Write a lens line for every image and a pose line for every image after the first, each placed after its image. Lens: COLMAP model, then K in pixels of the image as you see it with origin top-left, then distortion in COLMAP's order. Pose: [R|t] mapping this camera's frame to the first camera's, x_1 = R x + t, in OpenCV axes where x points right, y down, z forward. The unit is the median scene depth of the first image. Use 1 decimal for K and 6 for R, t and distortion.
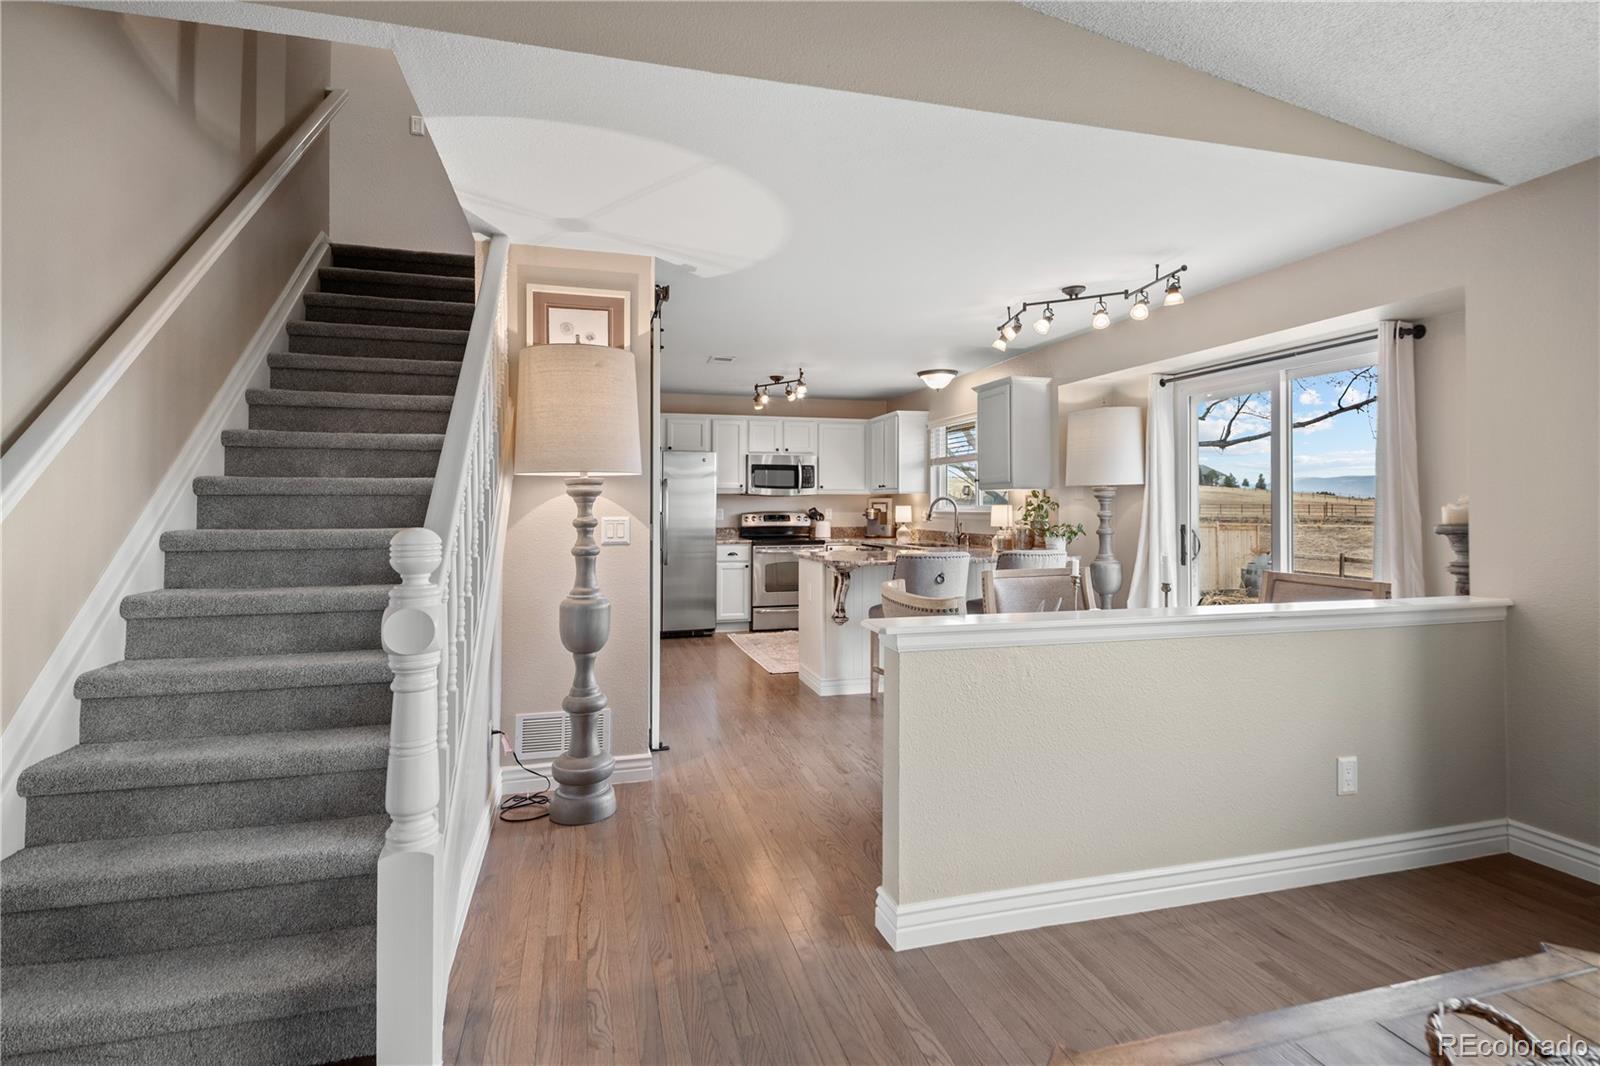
lens RADIAL K [[799.6, 0, 805.3], [0, 799.6, 492.8], [0, 0, 1]] dist [0.037107, -0.006147]
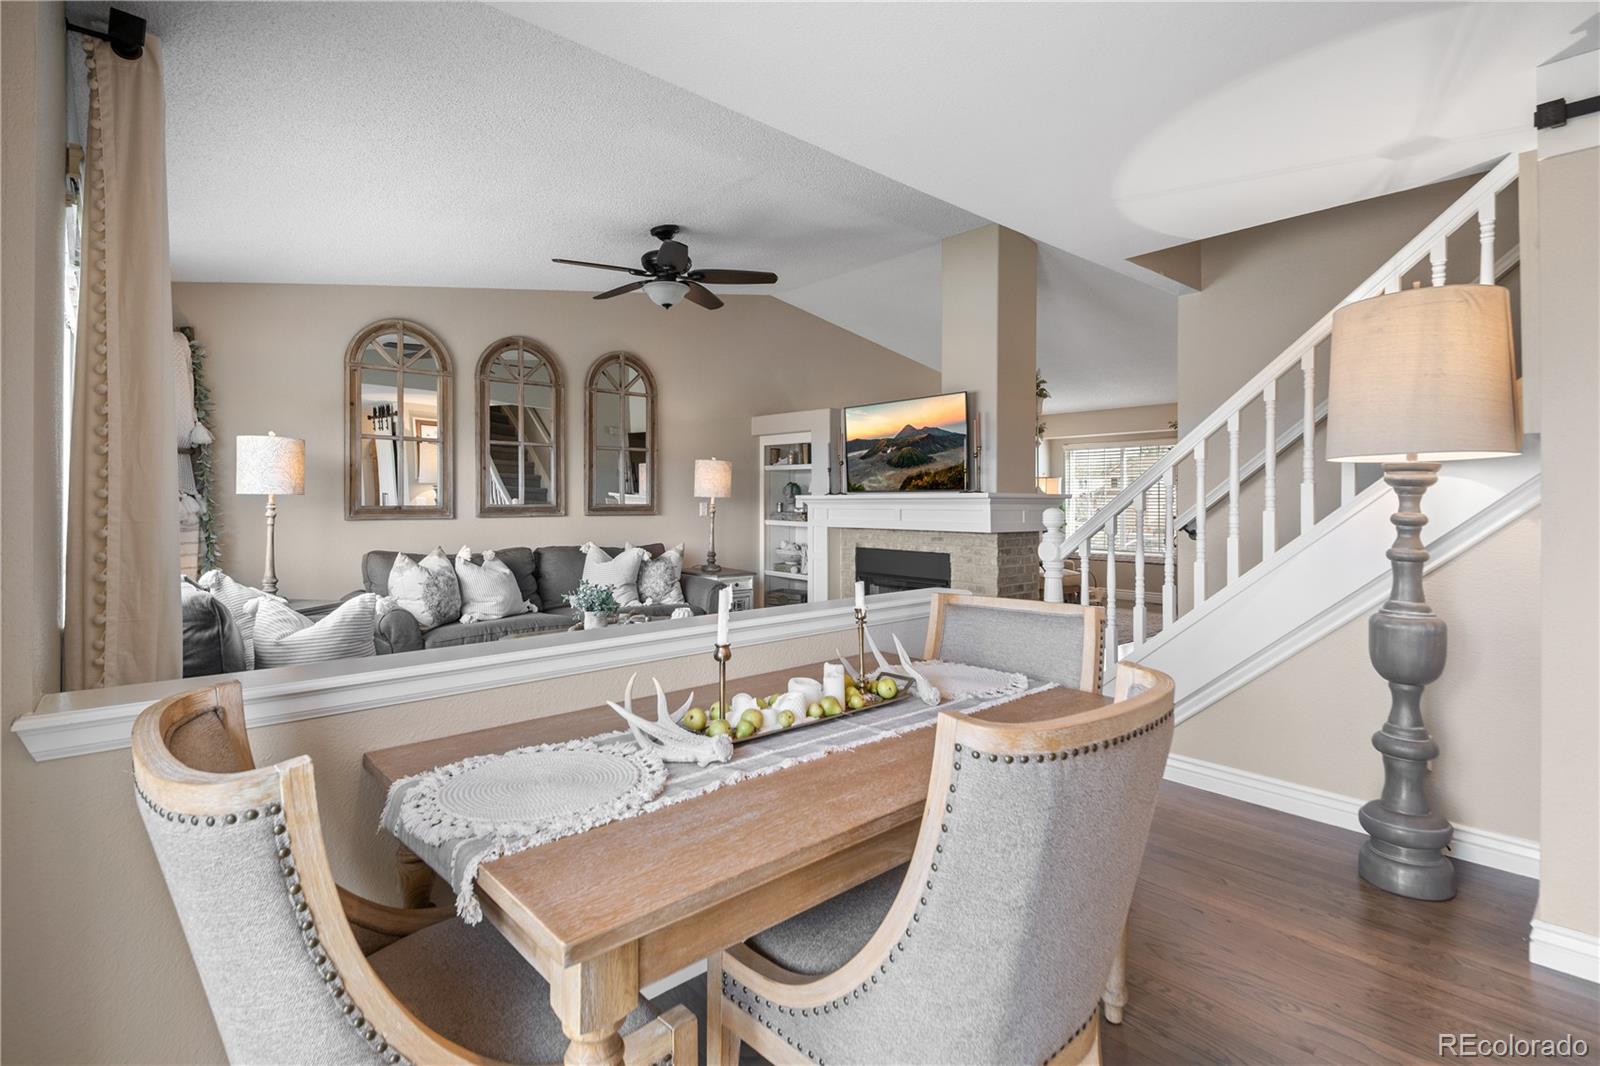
lens RADIAL K [[756.6, 0, 822.1], [0, 756.6, 504.6], [0, 0, 1]] dist [0.000251, 0.000340]
pose [[-0.884906, 0.002665, -0.465762, 0.346951], [0.007119, 0.999944, -0.007804, 0.014758], [0.465715, -0.010222, -0.884876, 0.814394]]
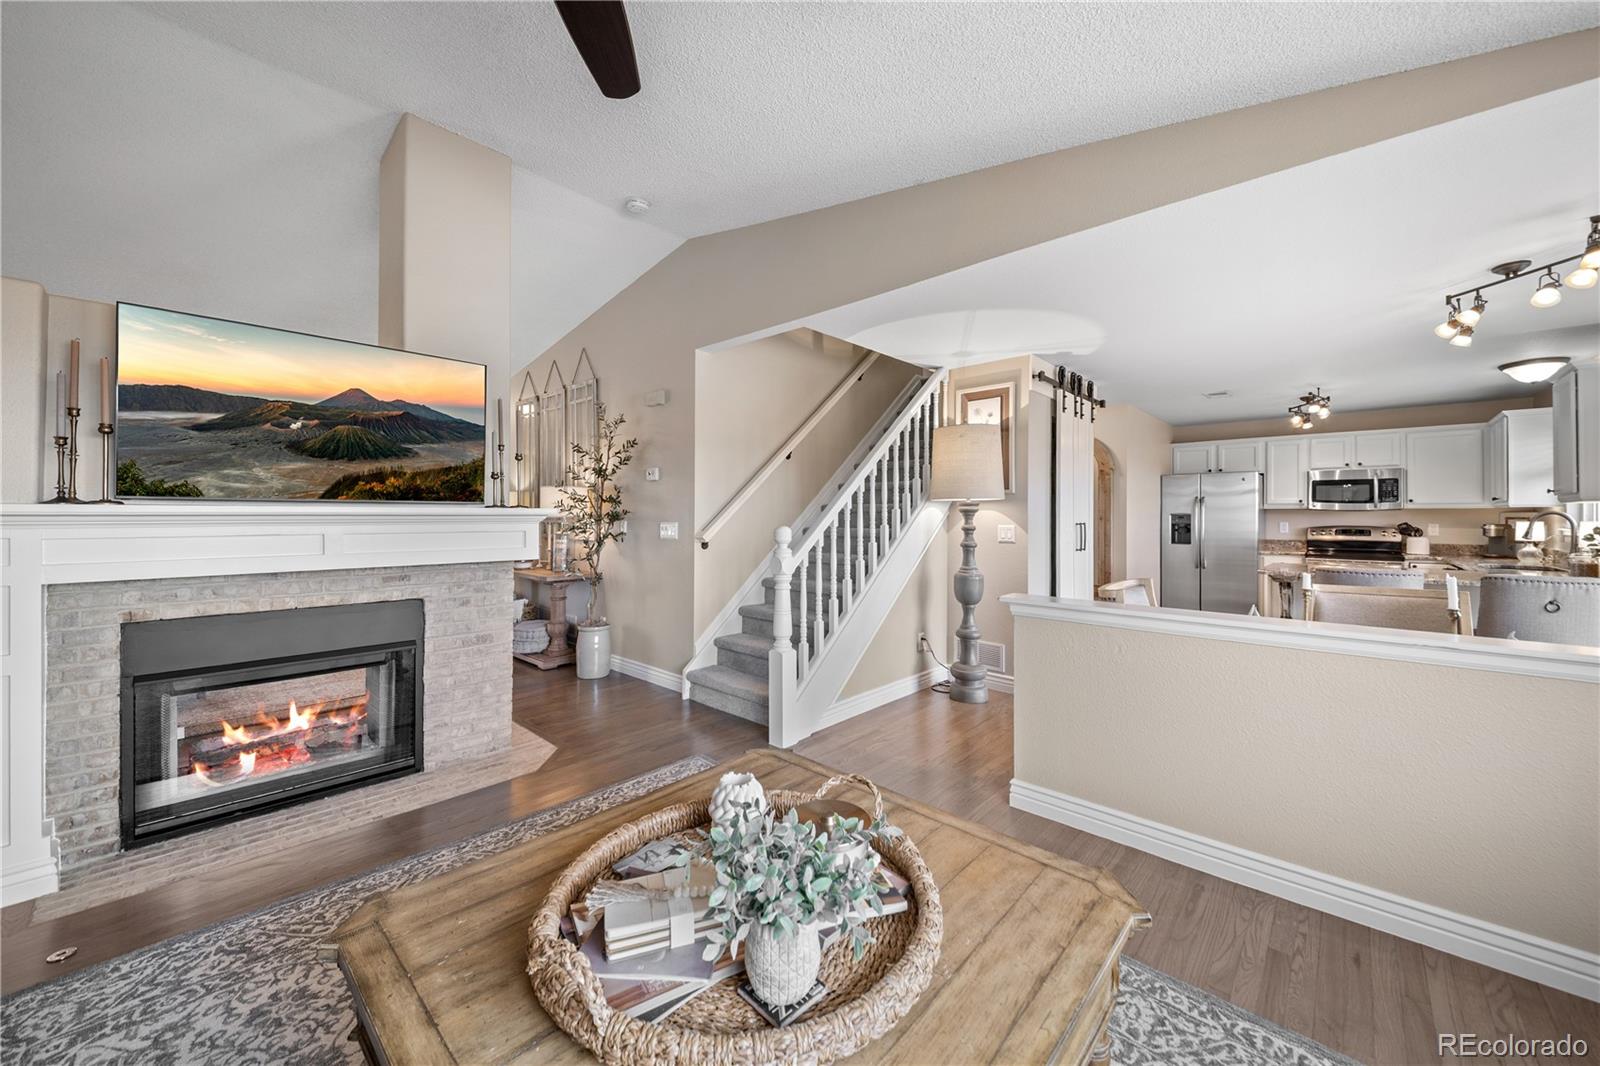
lens RADIAL K [[583.4, 0, 809.5], [0, 583.4, 508.5], [0, 0, 1]] dist [0.002715, -0.003359]
pose [[0.532709, -0.008831, -0.846252, 0.345438], [0.007636, 0.999955, -0.005628, 0.000337], [0.846264, -0.003464, 0.532753, 0.033979]]
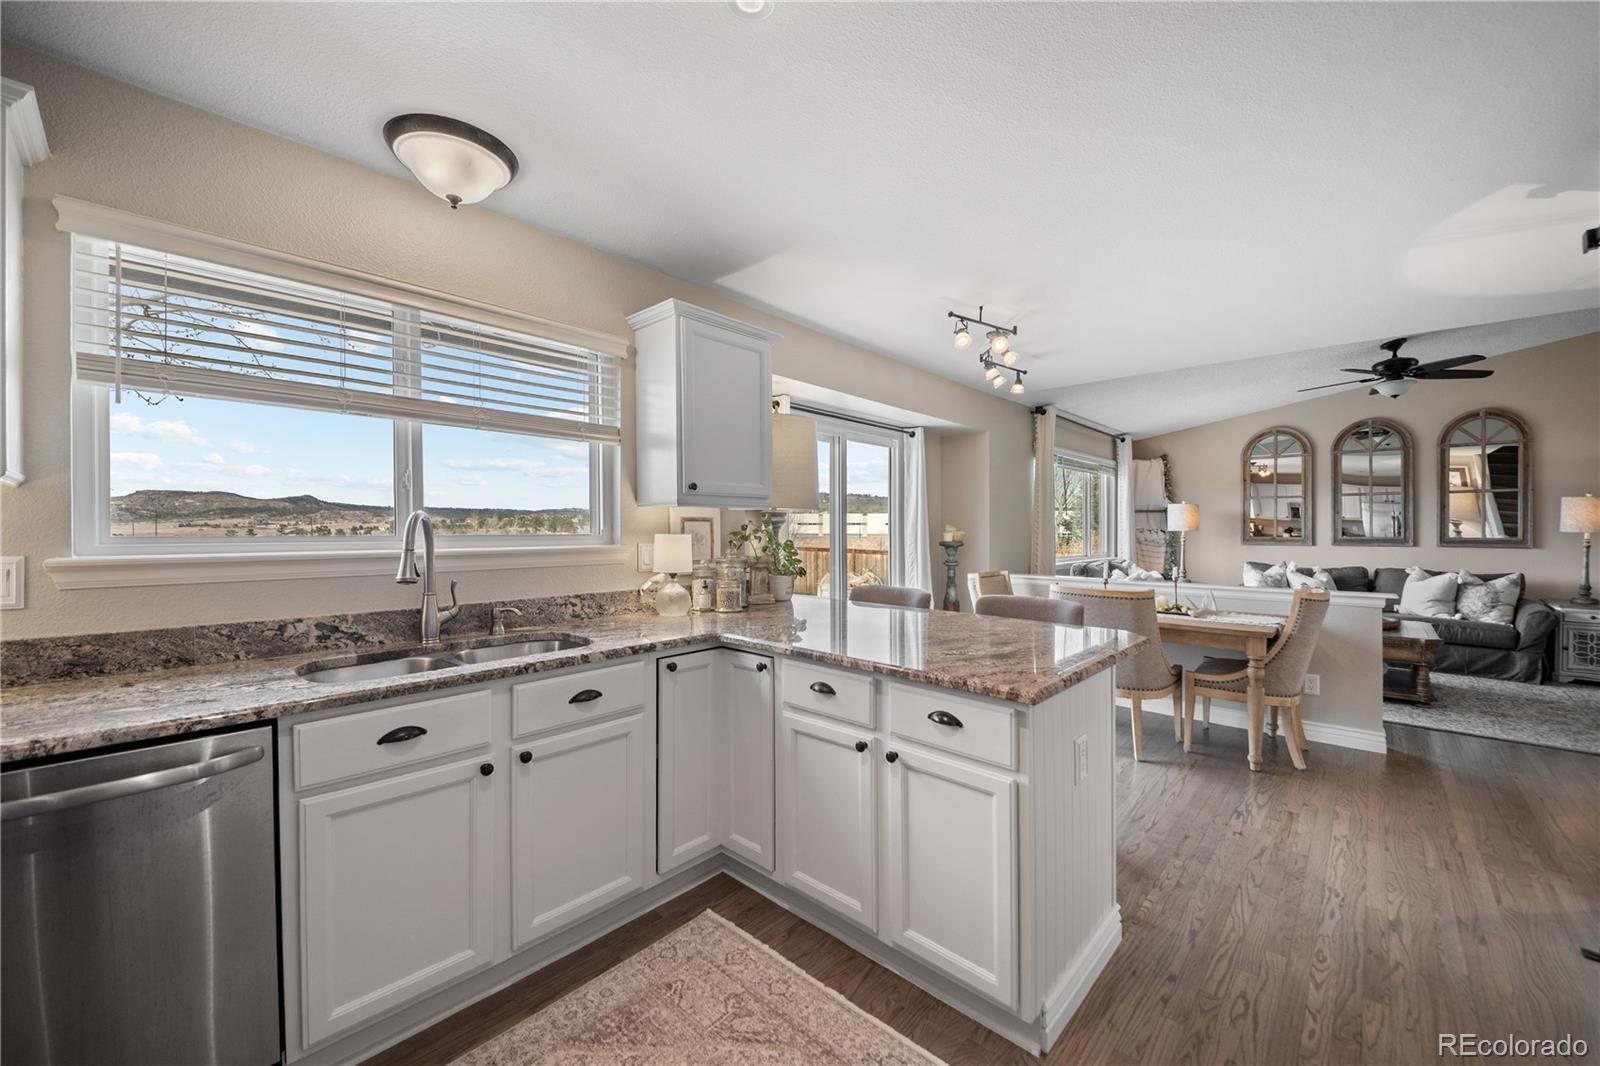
lens RADIAL K [[623.9, 0, 804.3], [0, 623.9, 532.8], [0, 0, 1]] dist [-0.003543, -0.001884]
pose [[-0.538251, -0.004483, 0.842773, -0.174411], [-0.014228, 0.999892, -0.003768, 0.015695], [-0.842664, -0.014019, -0.538257, 1.258676]]
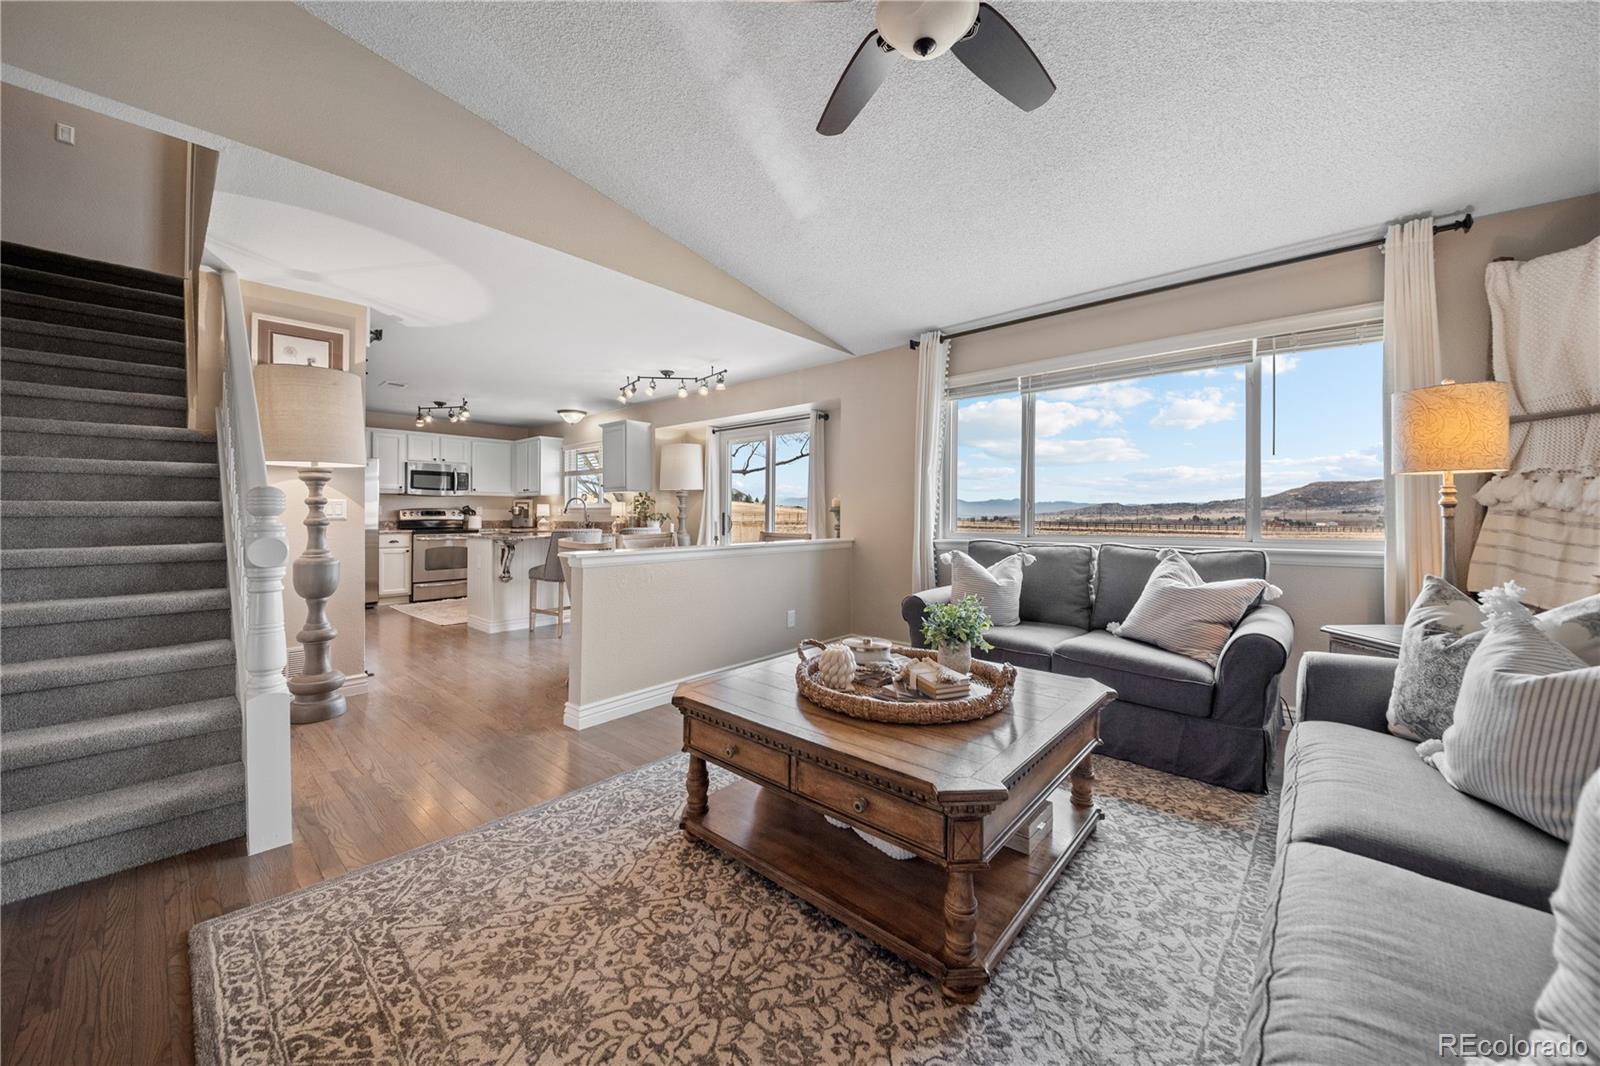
lens RADIAL K [[583.4, 0, 801.4], [0, 583.4, 507.9], [0, 0, 1]] dist [0.002715, -0.003359]
pose [[0.839939, 0.007853, 0.542624, -0.073490], [-0.010623, 0.999942, 0.001972, 0.022343], [-0.542576, -0.007420, 0.839974, -0.148060]]
